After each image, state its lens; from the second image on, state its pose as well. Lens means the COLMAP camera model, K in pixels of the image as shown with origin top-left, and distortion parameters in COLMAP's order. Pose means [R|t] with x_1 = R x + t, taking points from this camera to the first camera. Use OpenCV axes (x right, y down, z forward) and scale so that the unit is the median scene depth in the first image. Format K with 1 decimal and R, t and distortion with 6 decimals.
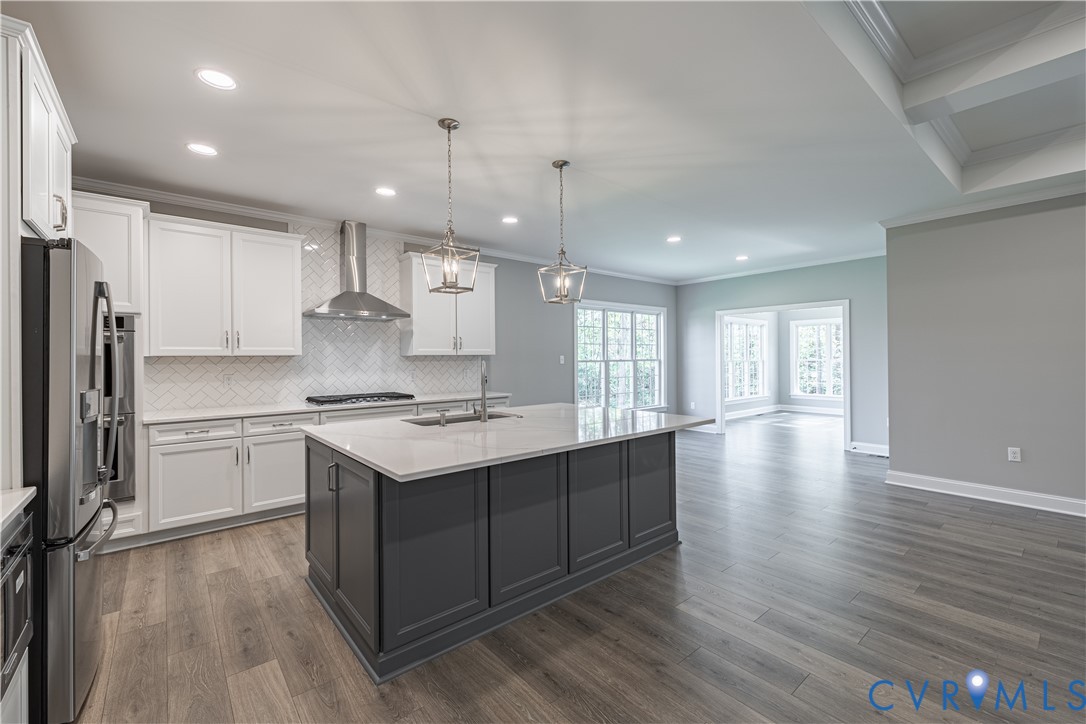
lens RADIAL K [[462.0, 0, 540.1], [0, 462.0, 361.2], [0, 0, 1]] dist [0.003836, 0.000373]
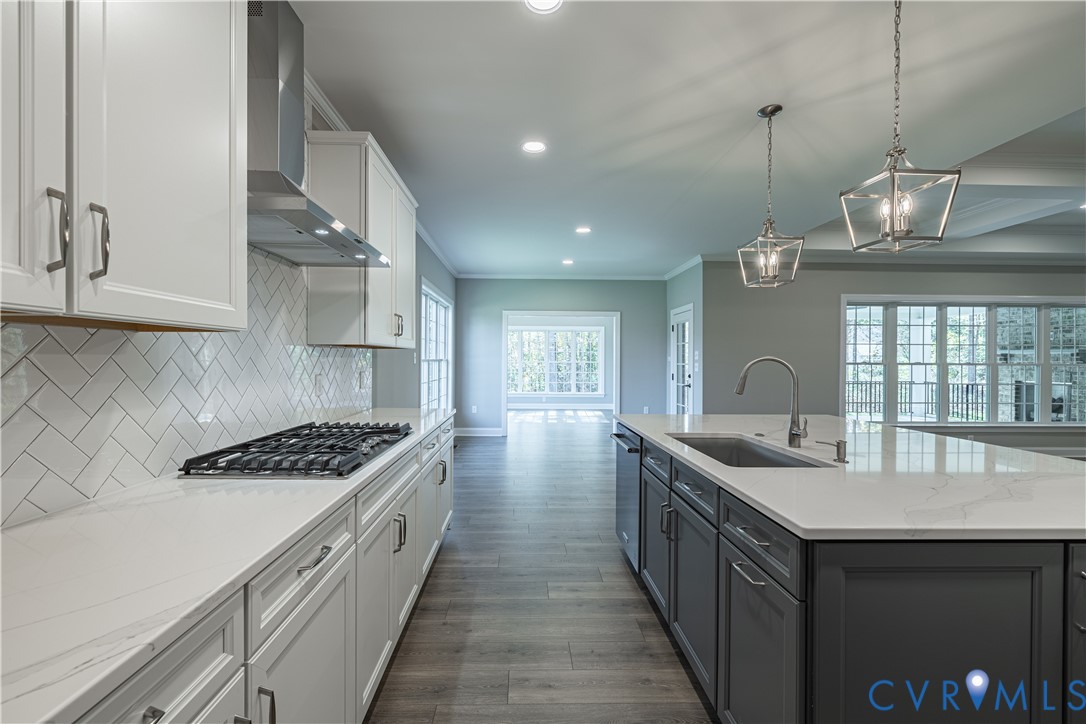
lens RADIAL K [[462.0, 0, 532.3], [0, 462.0, 364.6], [0, 0, 1]] dist [0.003836, 0.000373]
pose [[0.631365, 0.005392, 0.775467, -0.490562], [-0.009179, 0.999958, 0.000521, 0.006248], [-0.775432, -0.007447, 0.631388, 0.492639]]
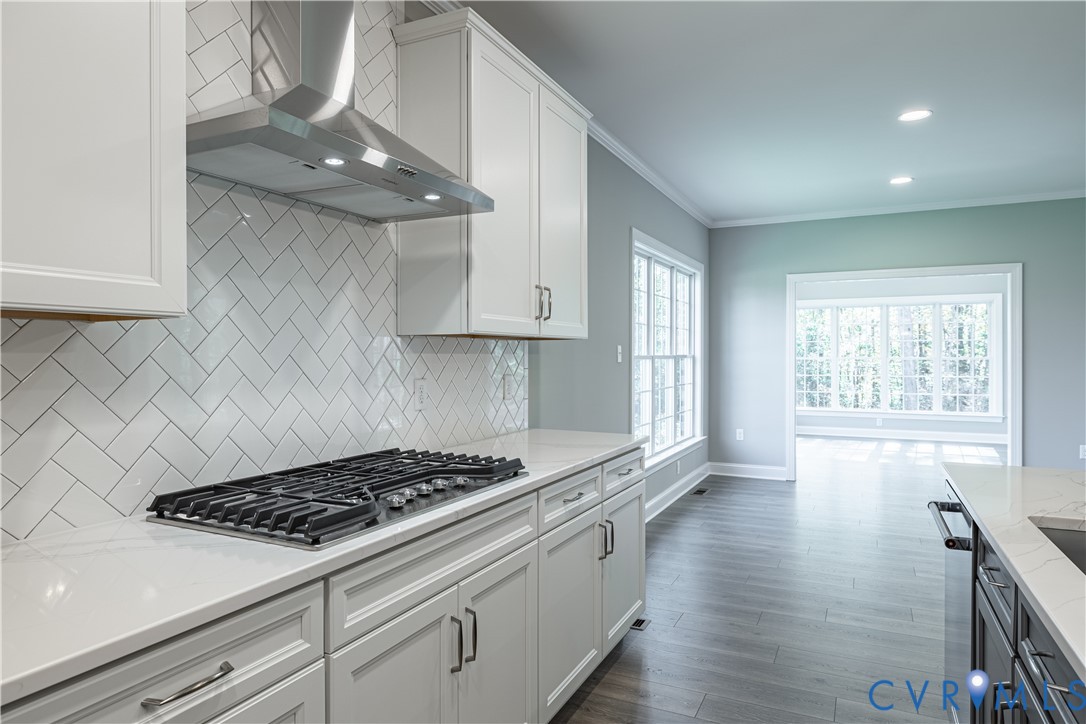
lens RADIAL K [[671.8, 0, 538.8], [0, 671.8, 360.5], [0, 0, 1]] dist [0.003532, -0.005462]
pose [[0.916394, 0.004713, 0.400251, -0.375629], [-0.005087, 0.999987, -0.000127, 0.005439], [-0.400246, -0.001920, 0.916406, 0.492971]]
